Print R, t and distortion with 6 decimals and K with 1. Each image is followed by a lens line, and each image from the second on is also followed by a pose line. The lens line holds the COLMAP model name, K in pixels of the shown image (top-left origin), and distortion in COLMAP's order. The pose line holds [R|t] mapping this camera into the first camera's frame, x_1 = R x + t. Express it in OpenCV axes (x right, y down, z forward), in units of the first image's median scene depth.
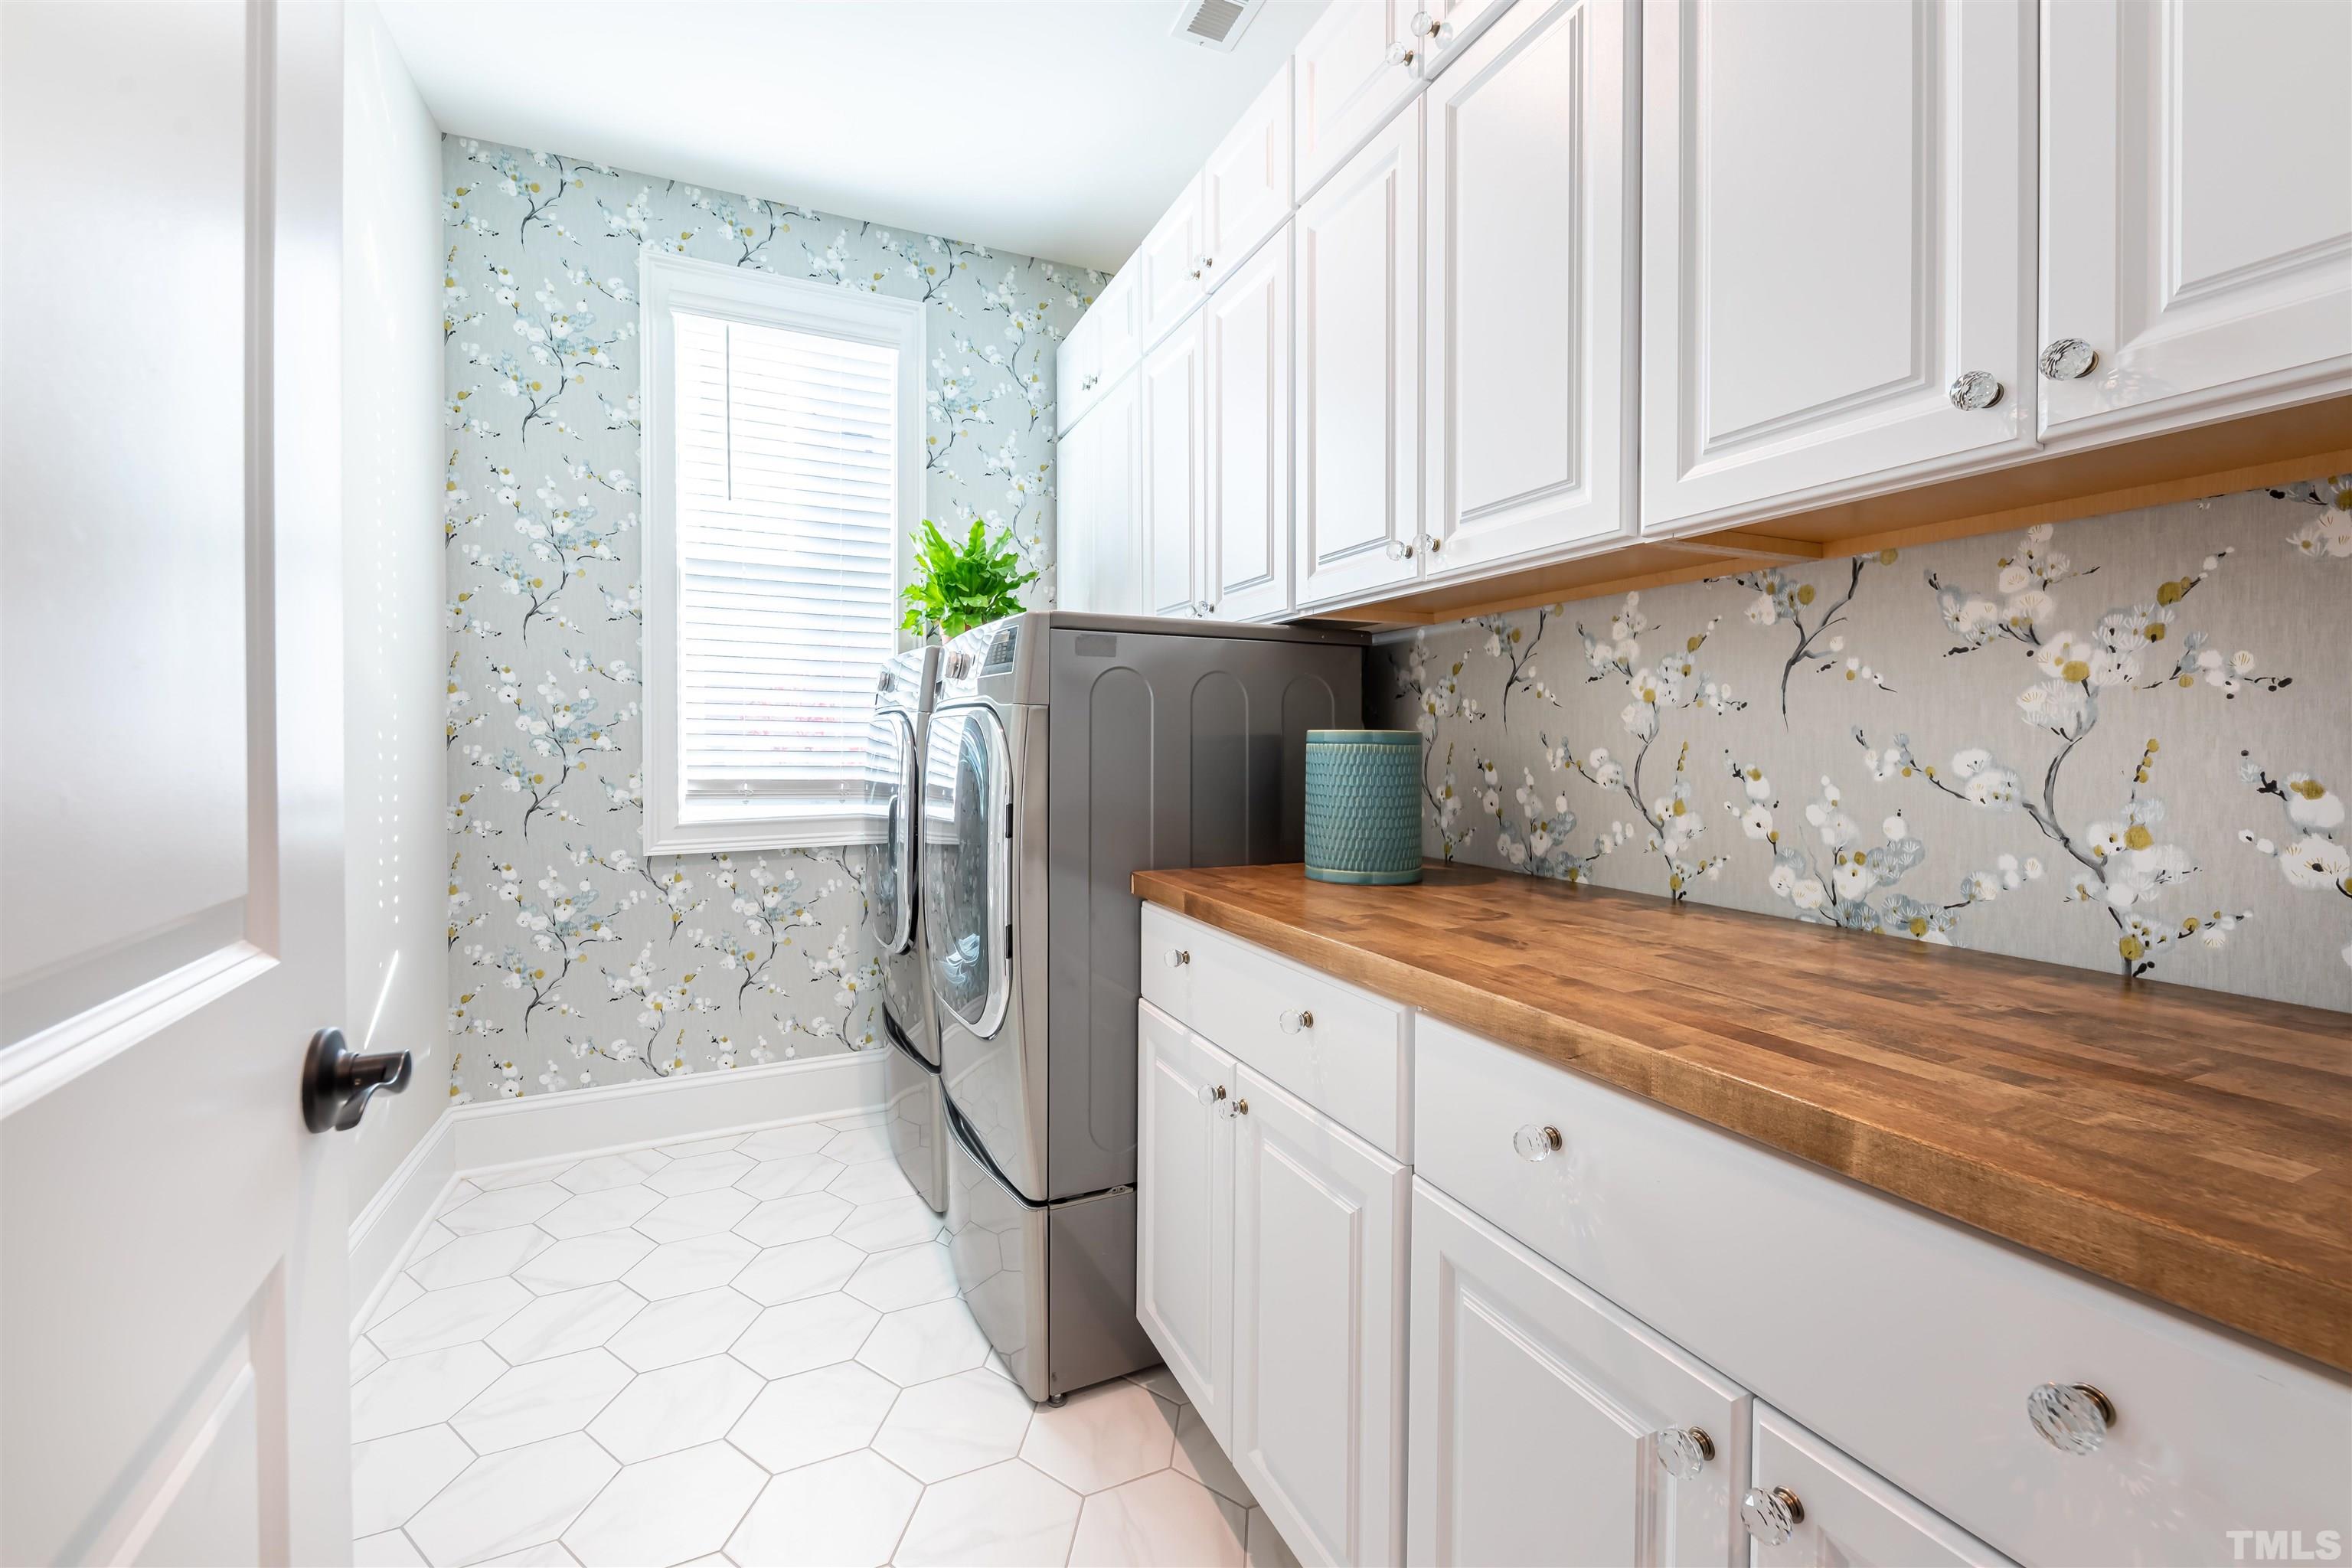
lens RADIAL K [[958.7, 0, 1179.2], [0, 958.7, 776.1], [0, 0, 1]] dist [0.000945, -0.001136]
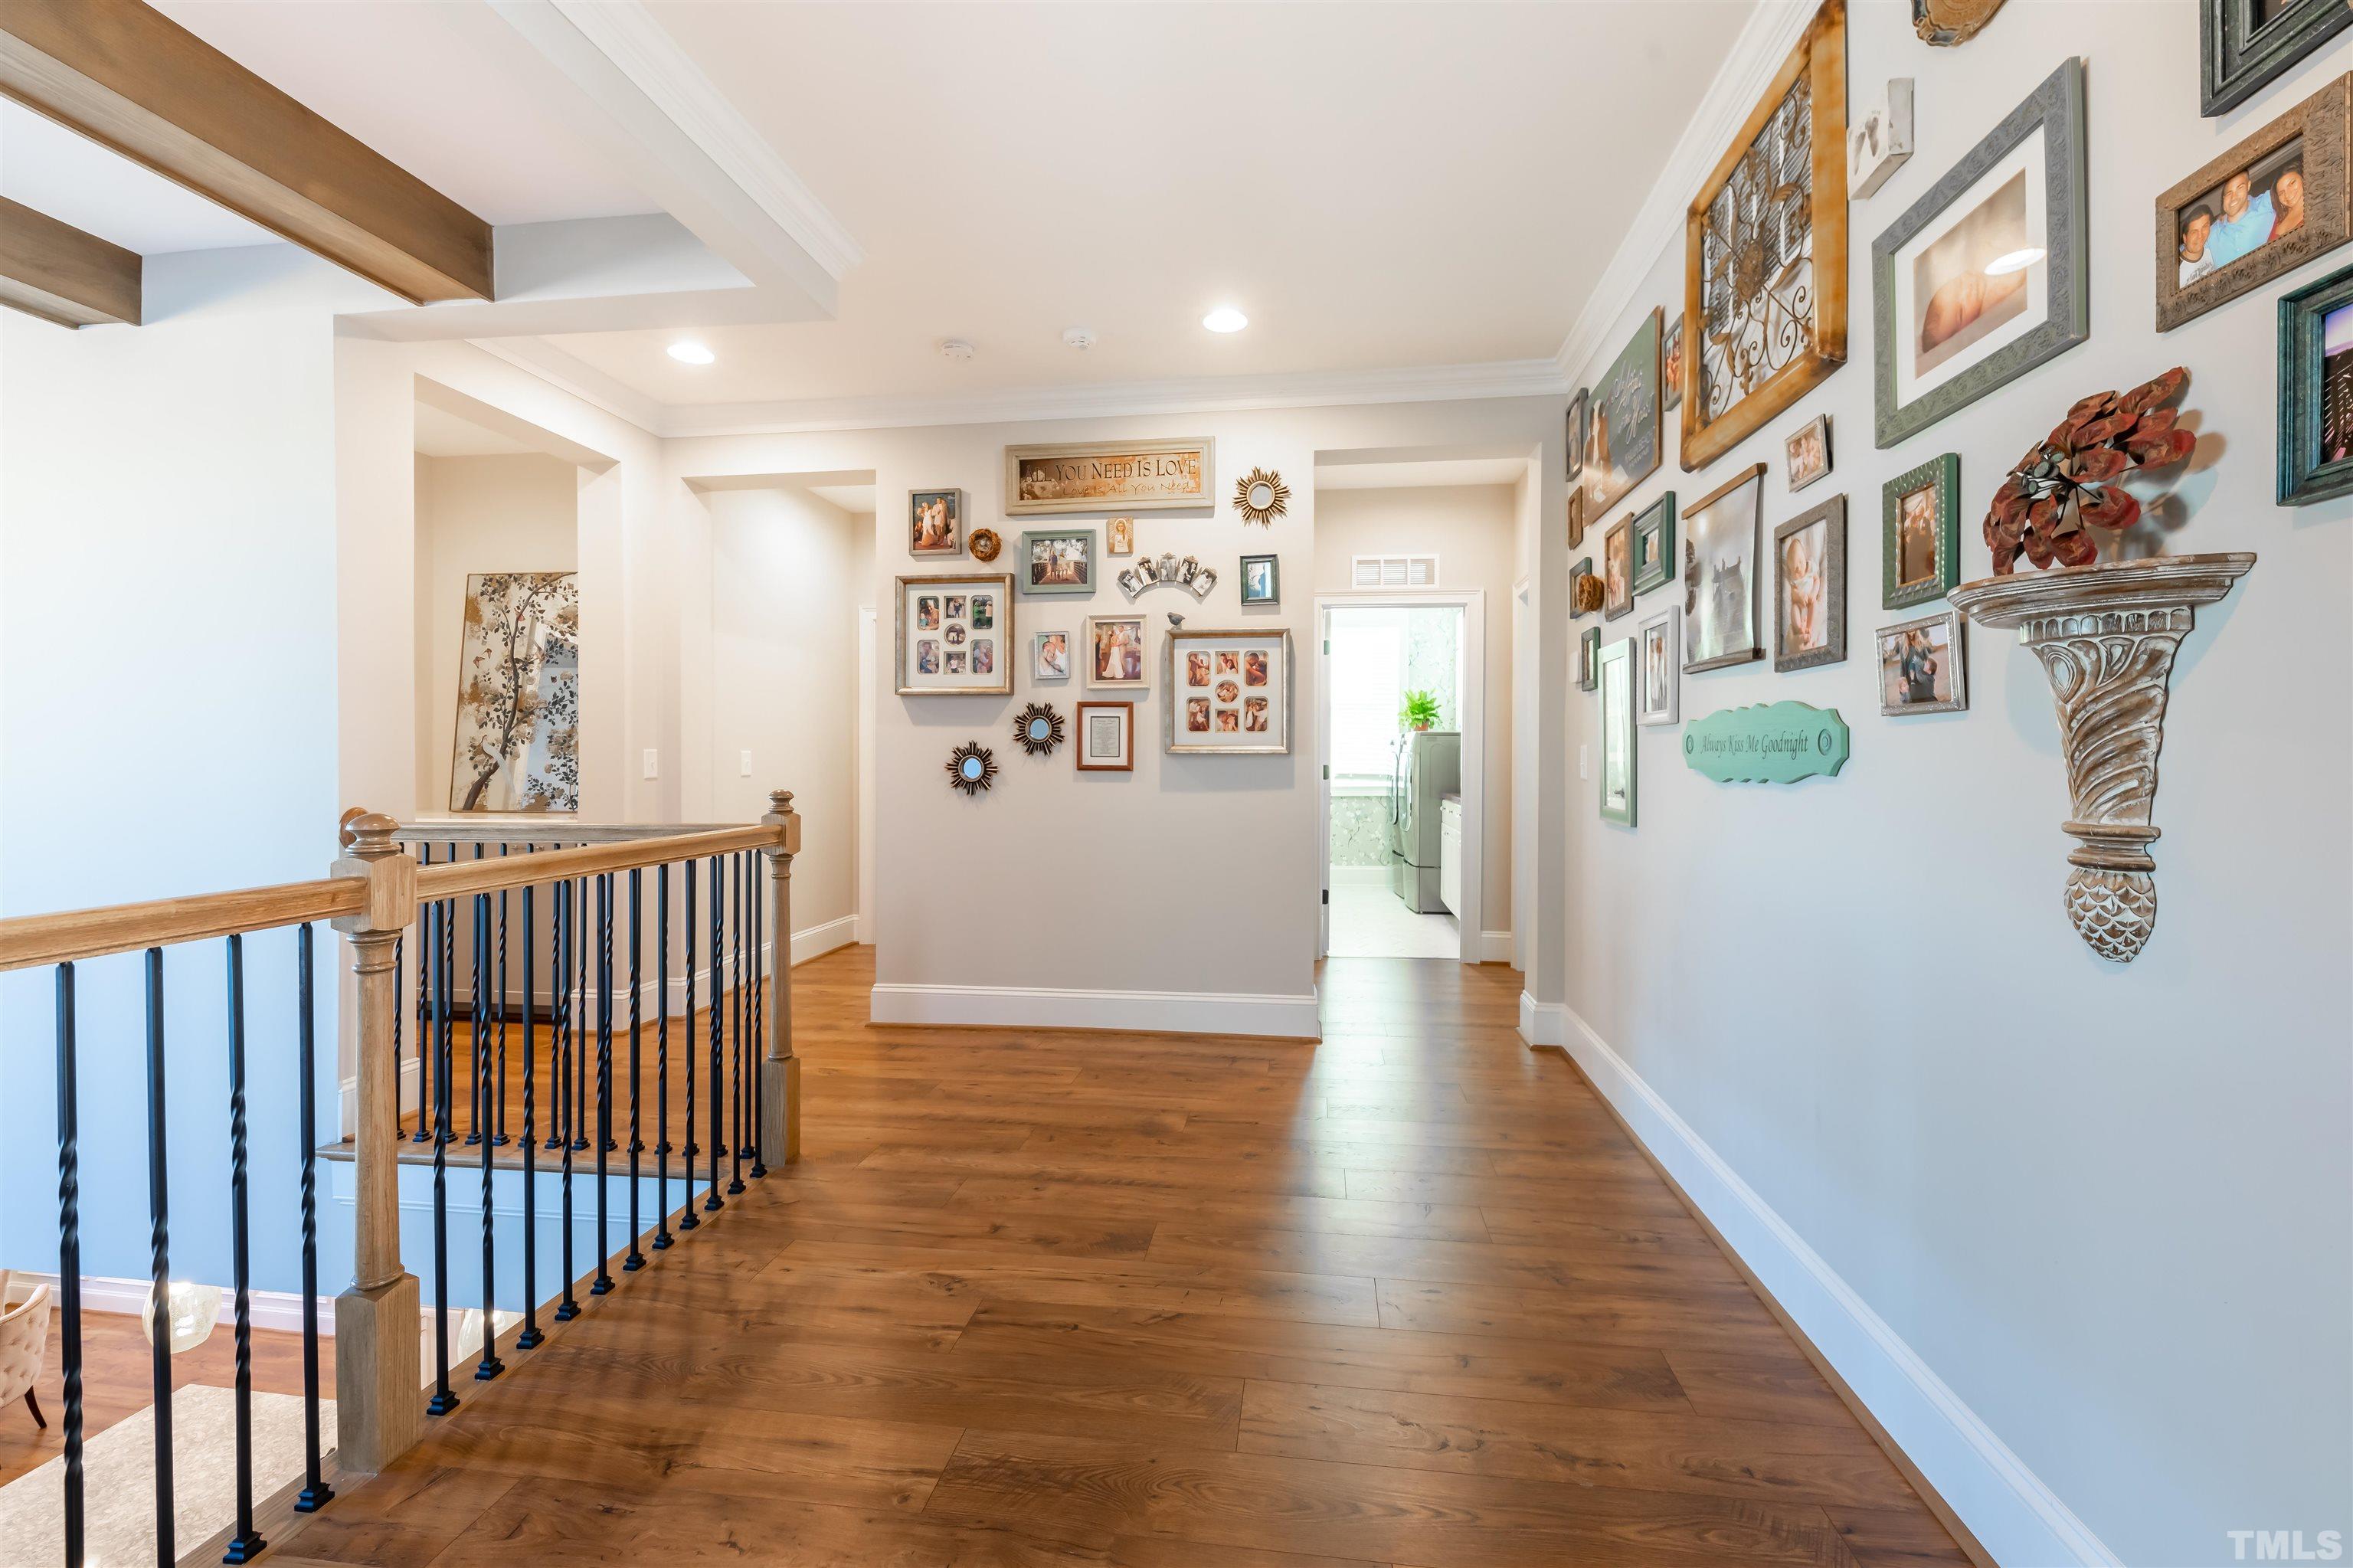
lens RADIAL K [[959.1, 0, 1182.7], [0, 959.1, 770.5], [0, 0, 1]] dist [0.000945, -0.001136]
pose [[0.837801, 0.003918, -0.545962, 0.842104], [-0.009291, 0.999932, -0.007082, 0.016986], [0.545897, 0.011006, 0.837780, -2.028800]]
